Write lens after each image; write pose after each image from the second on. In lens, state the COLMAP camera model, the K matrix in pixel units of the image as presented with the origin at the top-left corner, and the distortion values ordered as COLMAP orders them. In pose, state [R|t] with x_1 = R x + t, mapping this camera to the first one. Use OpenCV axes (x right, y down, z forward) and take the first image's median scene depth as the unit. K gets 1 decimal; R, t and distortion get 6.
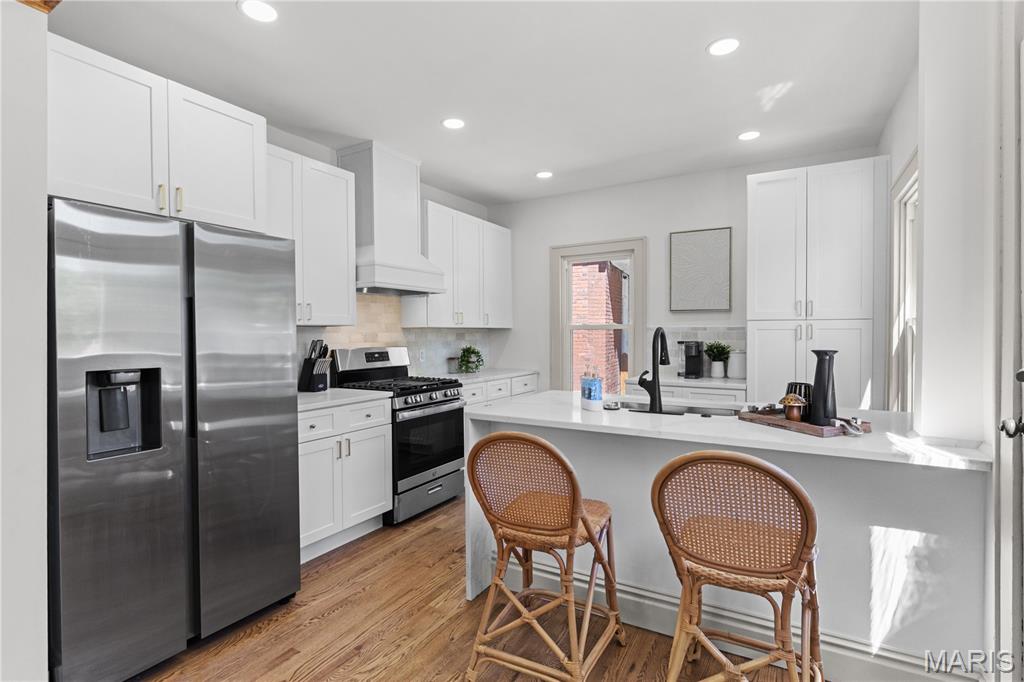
lens RADIAL K [[500.5, 0, 517.8], [0, 500.5, 344.7], [0, 0, 1]] dist [-0.003127, 0.000801]
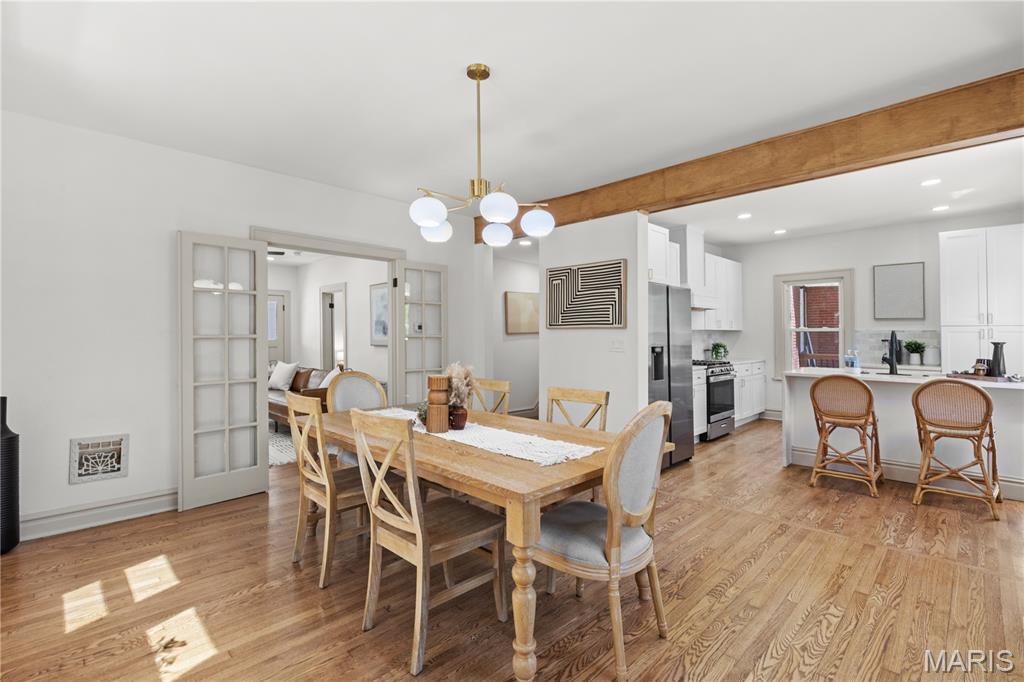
lens RADIAL K [[477.4, 0, 515.7], [0, 477.4, 327.2], [0, 0, 1]] dist [0.003483, -0.002198]
pose [[0.966680, 0.001974, -0.255979, -0.461071], [-0.011392, 0.999311, -0.035315, 0.023809], [0.255733, 0.037054, 0.966037, -0.810417]]
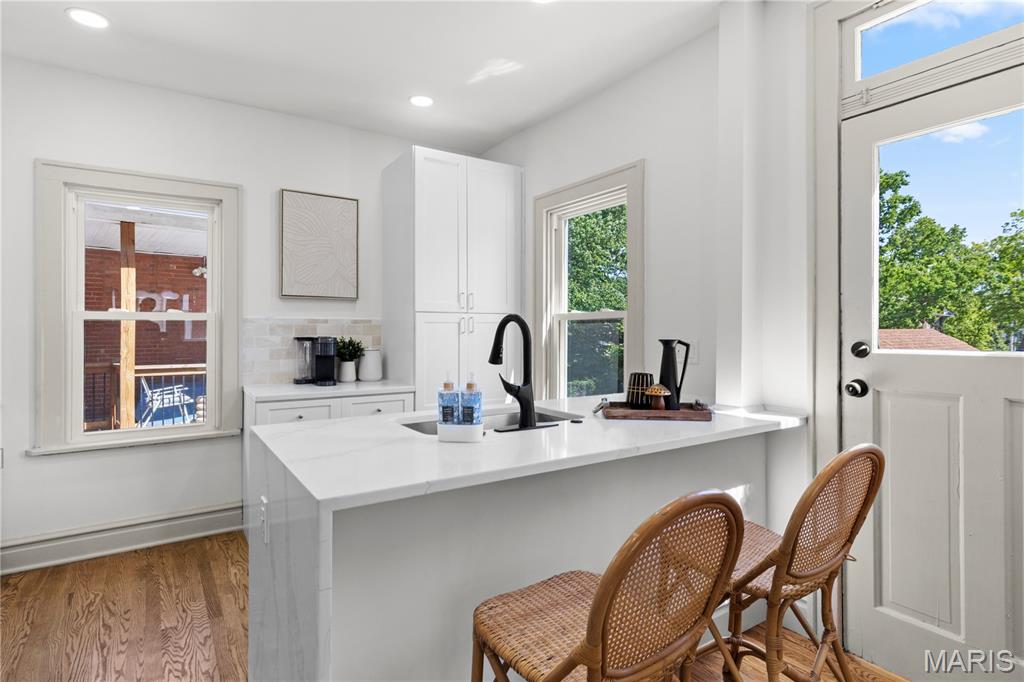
lens RADIAL K [[521.2, 0, 509.9], [0, 521.2, 333.6], [0, 0, 1]] dist [-0.014586, 0.000104]
pose [[0.434283, -0.000962, 0.900776, -0.304326], [0.020807, 0.999743, -0.008964, 0.001262], [-0.900536, 0.022635, 0.434192, 0.492274]]
